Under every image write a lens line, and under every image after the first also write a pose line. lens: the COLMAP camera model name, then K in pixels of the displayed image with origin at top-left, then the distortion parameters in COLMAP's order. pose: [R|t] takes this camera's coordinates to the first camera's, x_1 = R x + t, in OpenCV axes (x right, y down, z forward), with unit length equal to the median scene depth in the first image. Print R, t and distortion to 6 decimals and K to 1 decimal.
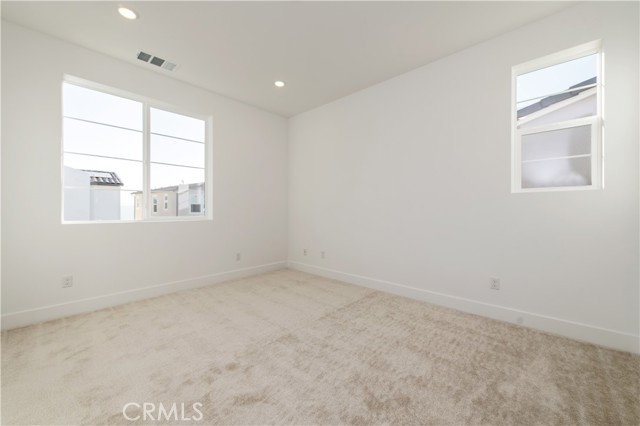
lens RADIAL K [[250.4, 0, 321.1], [0, 250.4, 211.5], [0, 0, 1]] dist [0.016635, -0.004100]
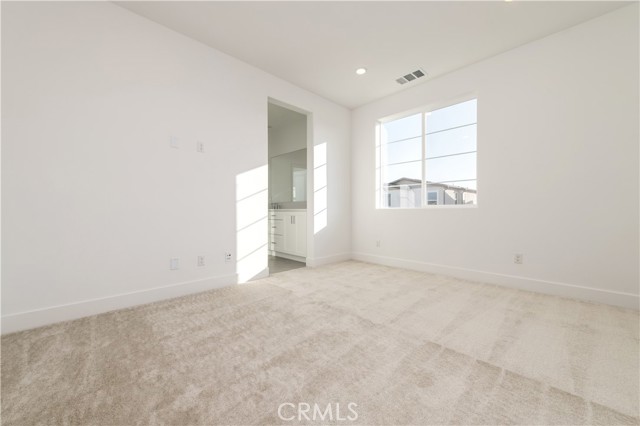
lens RADIAL K [[250.4, 0, 321.1], [0, 250.4, 211.5], [0, 0, 1]] dist [0.016635, -0.004100]
pose [[-0.040876, 0.003347, -0.999159, 0.578069], [-0.006096, 0.999975, 0.003599, 0.055793], [0.999146, 0.006238, -0.040855, 0.599816]]
